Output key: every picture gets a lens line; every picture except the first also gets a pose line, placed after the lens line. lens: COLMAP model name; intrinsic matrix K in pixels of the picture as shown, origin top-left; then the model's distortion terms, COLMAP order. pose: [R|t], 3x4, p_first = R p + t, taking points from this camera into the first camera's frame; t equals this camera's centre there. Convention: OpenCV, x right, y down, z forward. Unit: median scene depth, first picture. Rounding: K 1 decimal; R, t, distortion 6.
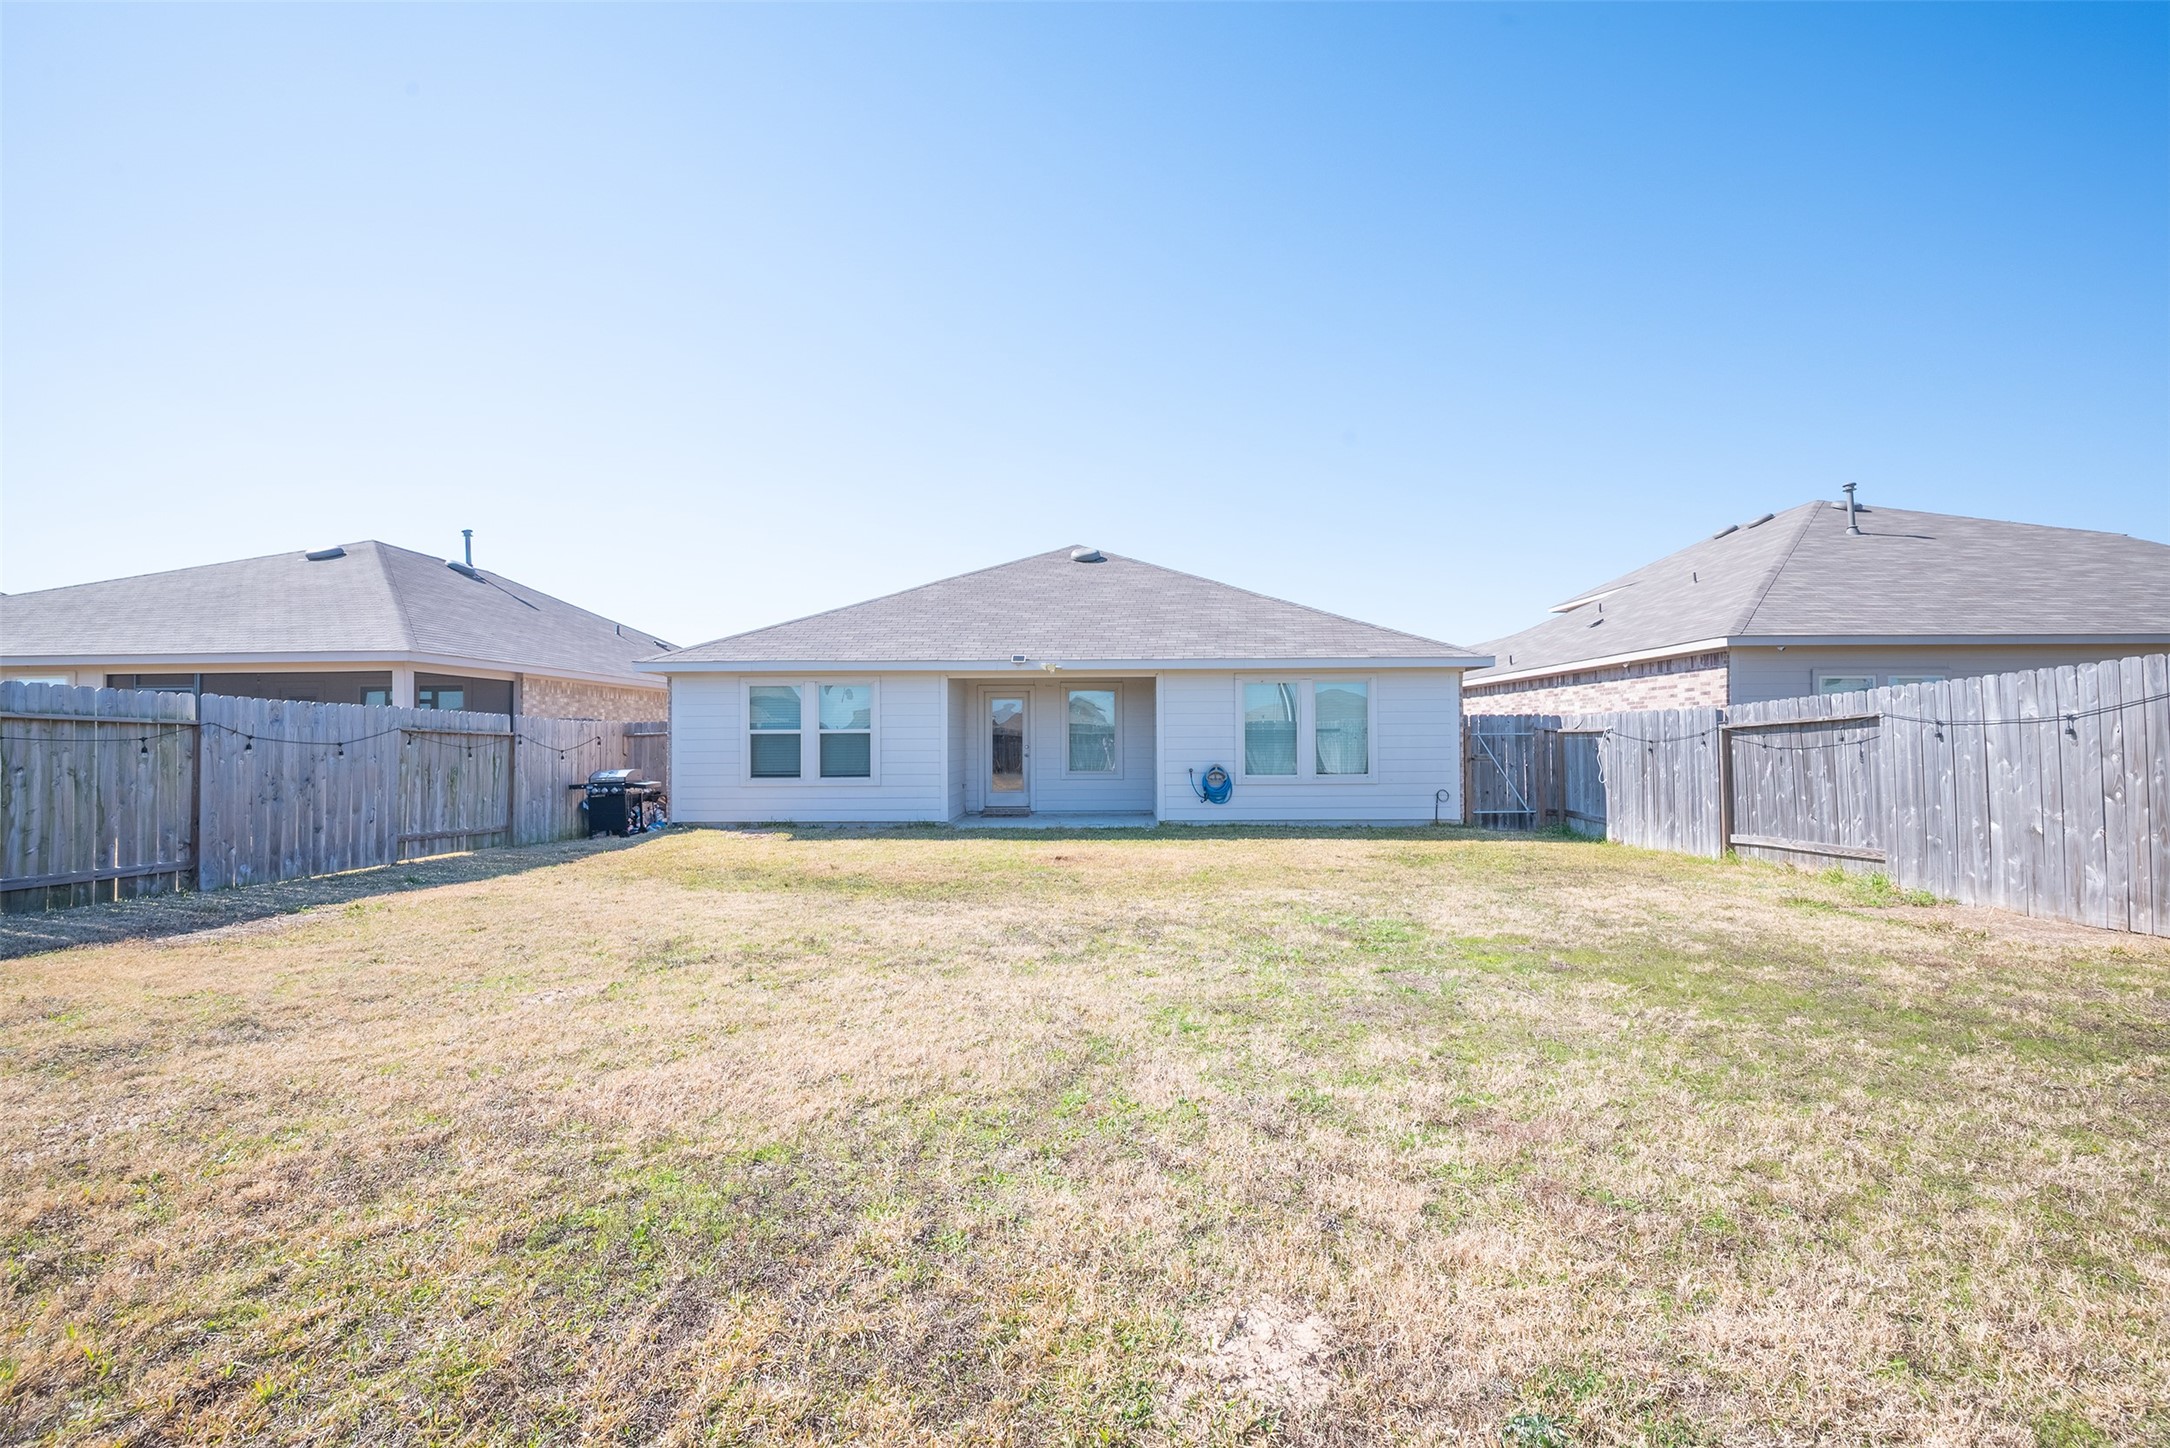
lens RADIAL K [[859.8, 0, 1094.1], [0, 859.8, 728.3], [0, 0, 1]] dist [-0.002006, 0.000618]
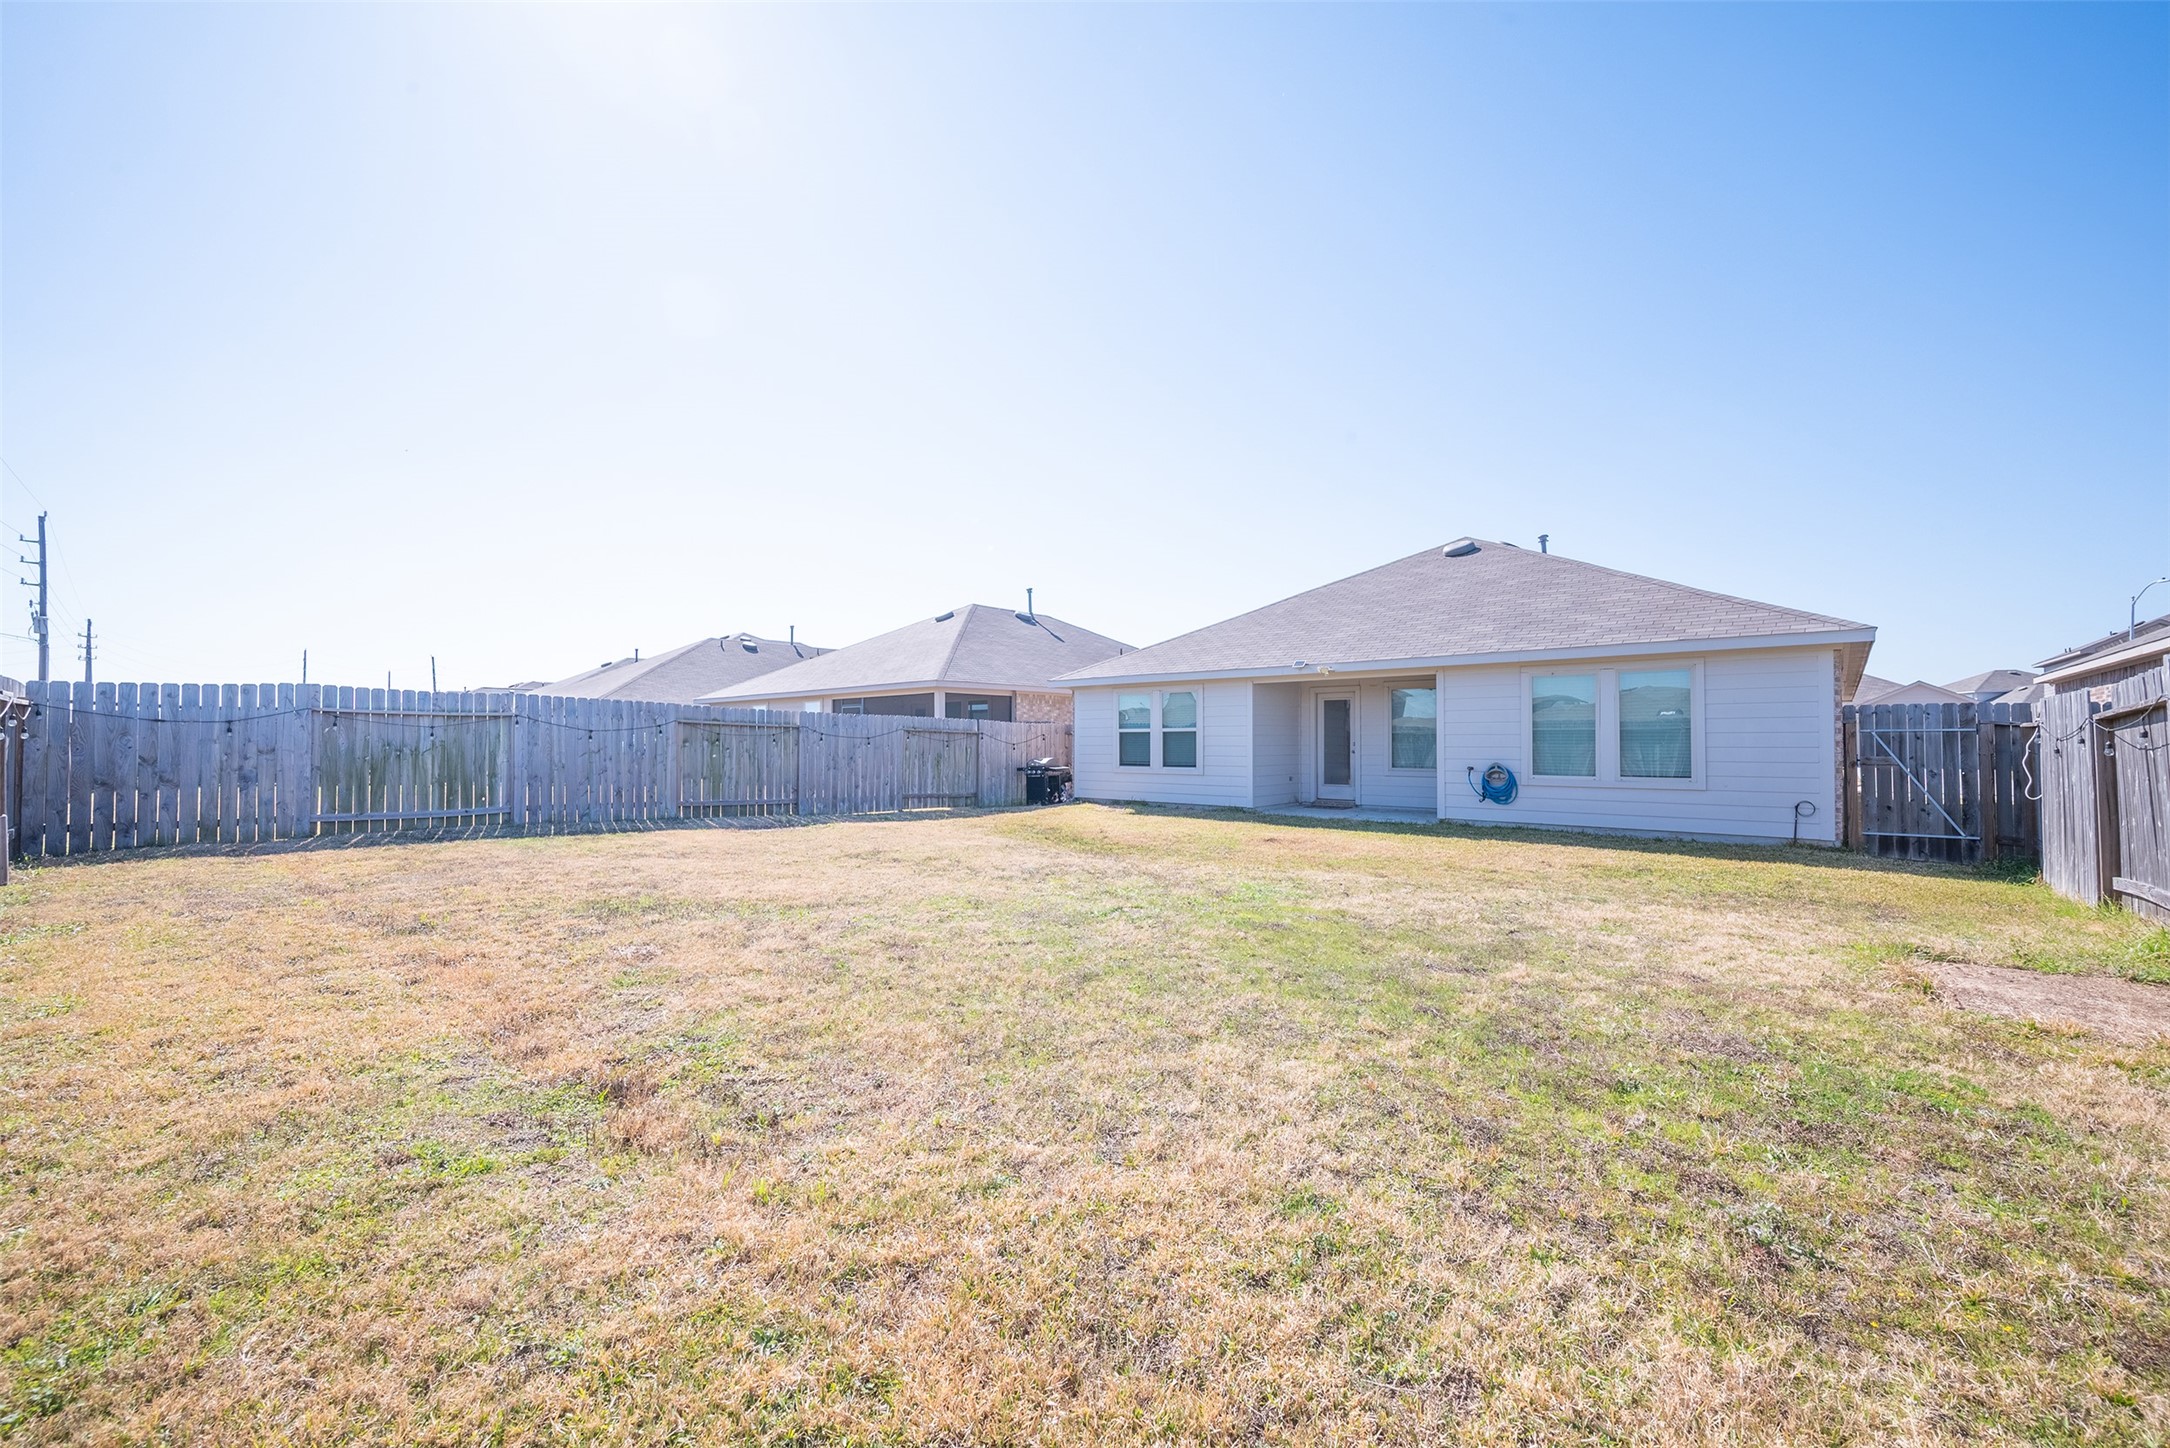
lens RADIAL K [[856.1, 0, 1095.2], [0, 856.1, 729.6], [0, 0, 1]] dist [-0.000765, -0.000101]
pose [[0.766499, -0.003966, -0.642233, 0.408497], [0.004860, 0.999988, -0.000374, 0.003140], [0.642227, -0.002835, 0.766510, -0.016857]]
